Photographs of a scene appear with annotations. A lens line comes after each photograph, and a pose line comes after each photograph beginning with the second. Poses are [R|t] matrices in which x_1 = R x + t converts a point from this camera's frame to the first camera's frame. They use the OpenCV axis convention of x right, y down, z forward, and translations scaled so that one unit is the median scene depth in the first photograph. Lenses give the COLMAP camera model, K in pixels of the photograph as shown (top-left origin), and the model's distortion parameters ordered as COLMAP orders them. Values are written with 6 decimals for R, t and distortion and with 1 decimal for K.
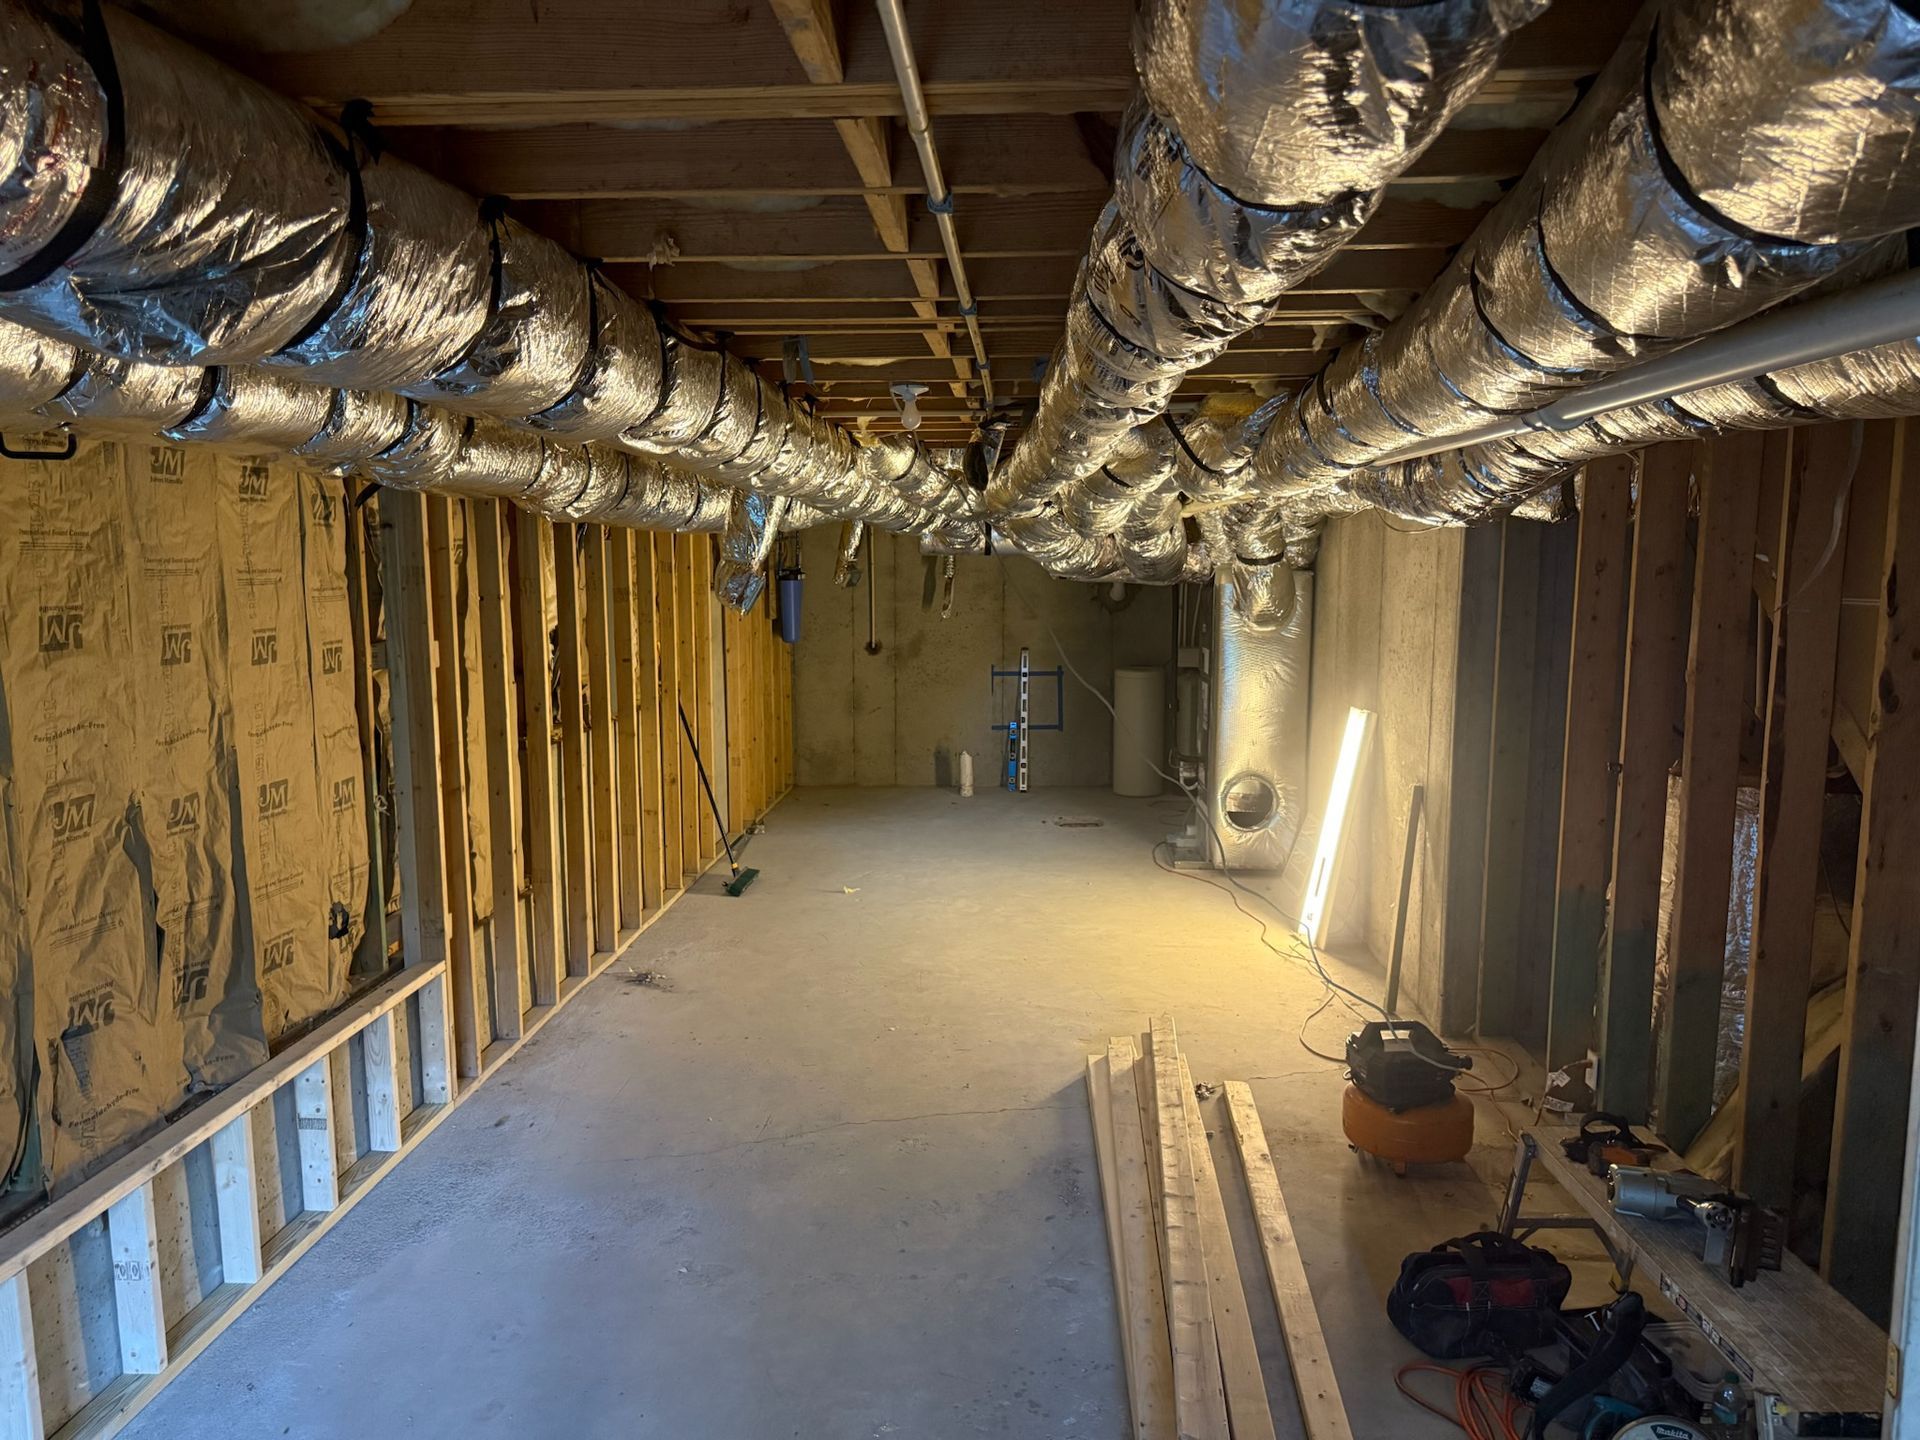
lens RADIAL K [[1356.0, 0, 954.6], [0, 1356.0, 726.6], [0, 0, 1]] dist [0.052088, -0.089616]
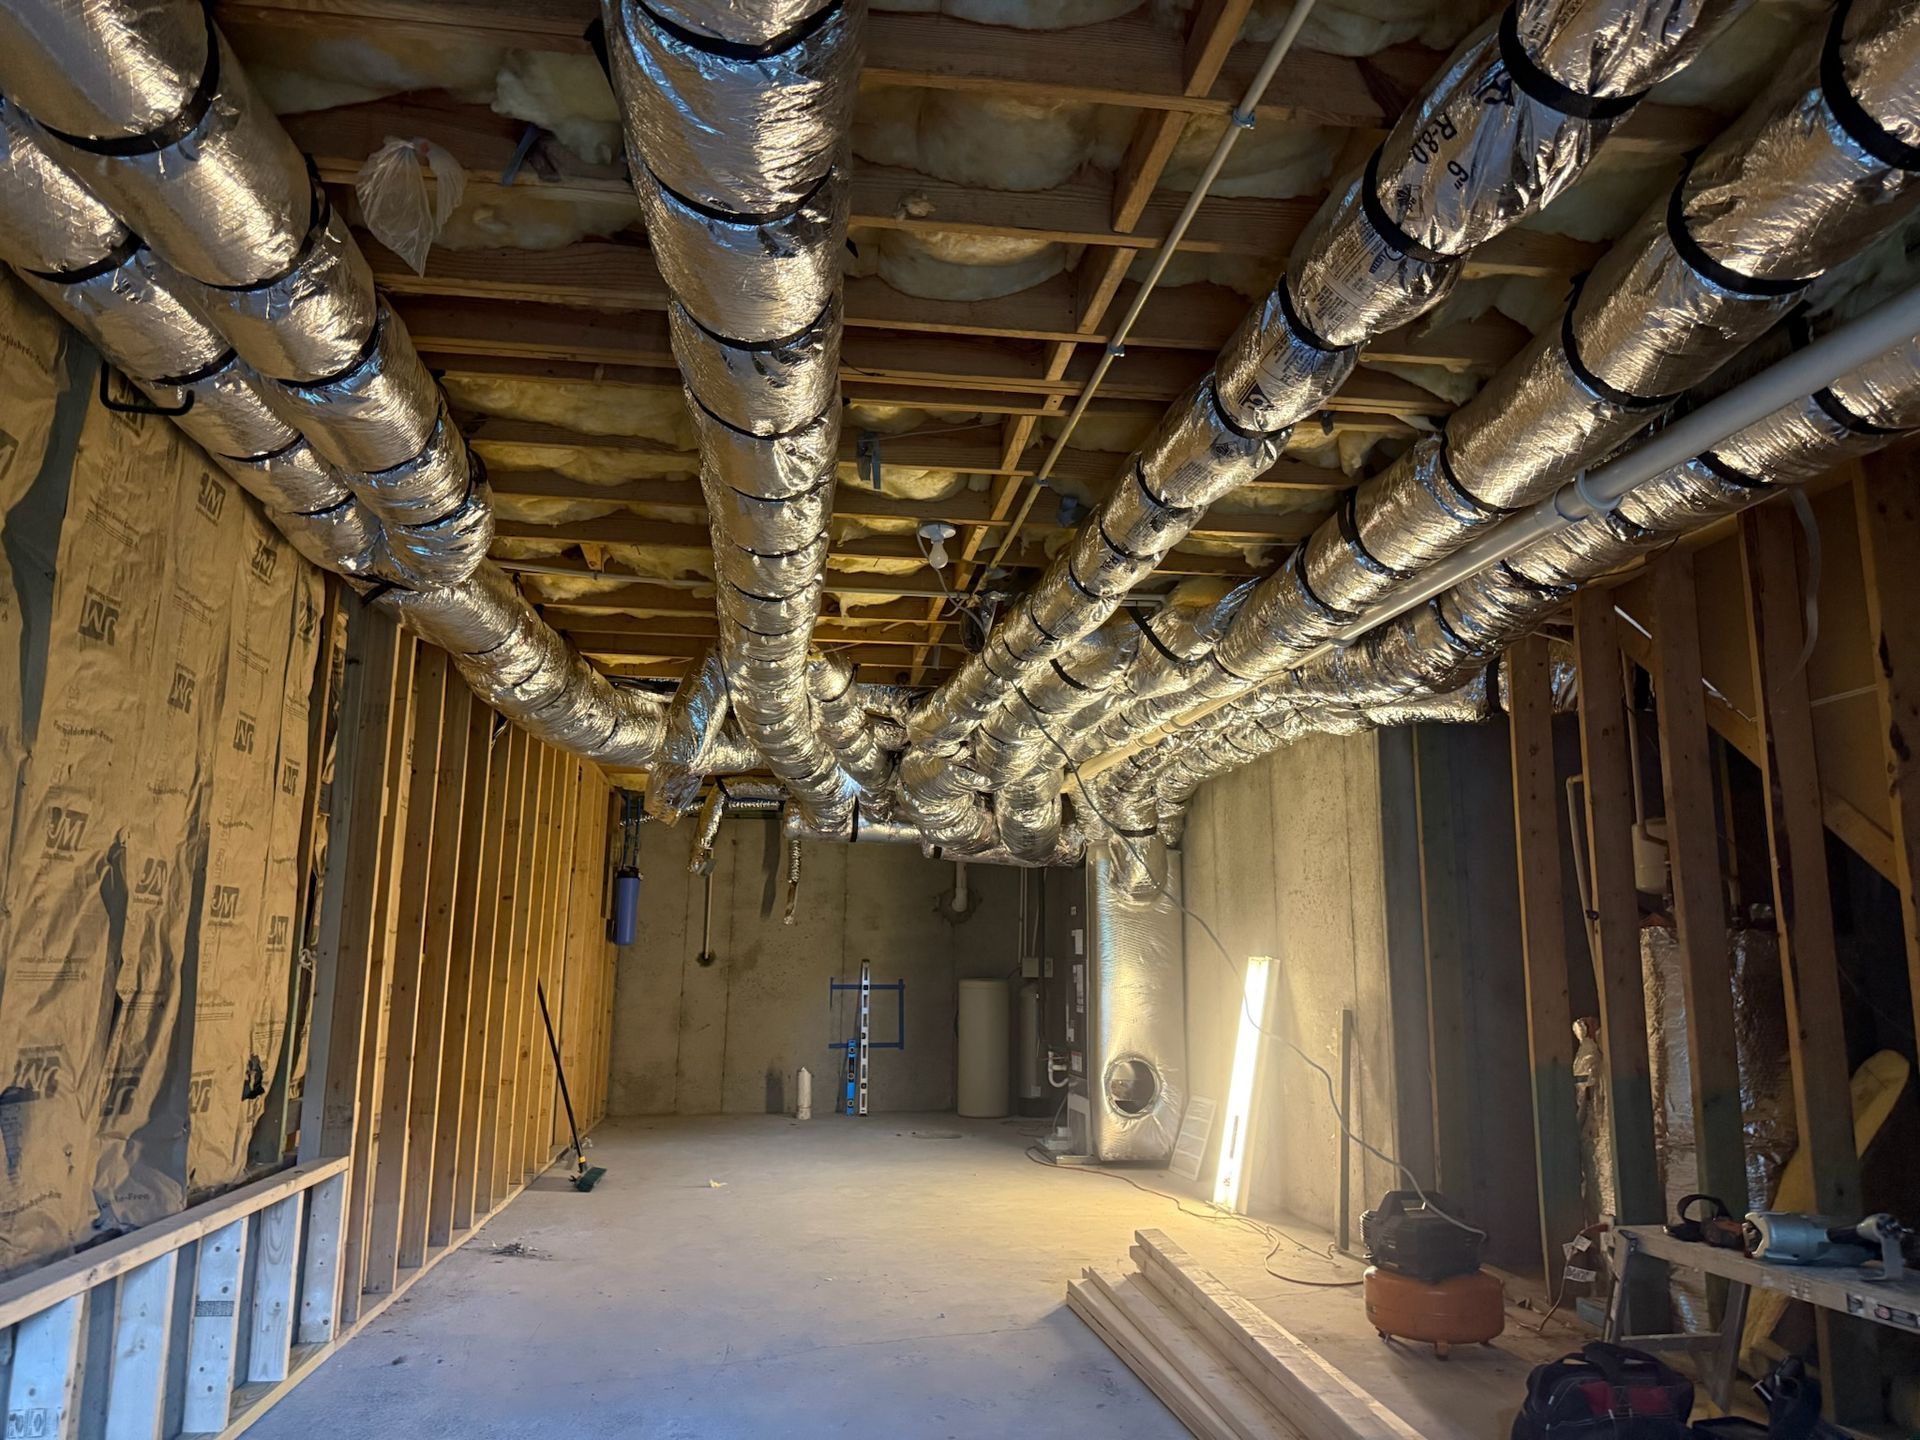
lens RADIAL K [[1356.0, 0, 944.9], [0, 1356.0, 701.4], [0, 0, 1]] dist [0.052088, -0.089616]
pose [[0.982537, 0.050106, 0.179195, -0.156945], [0.009691, 0.947971, -0.318208, 0.158130], [-0.185815, 0.314387, 0.930931, 0.047771]]
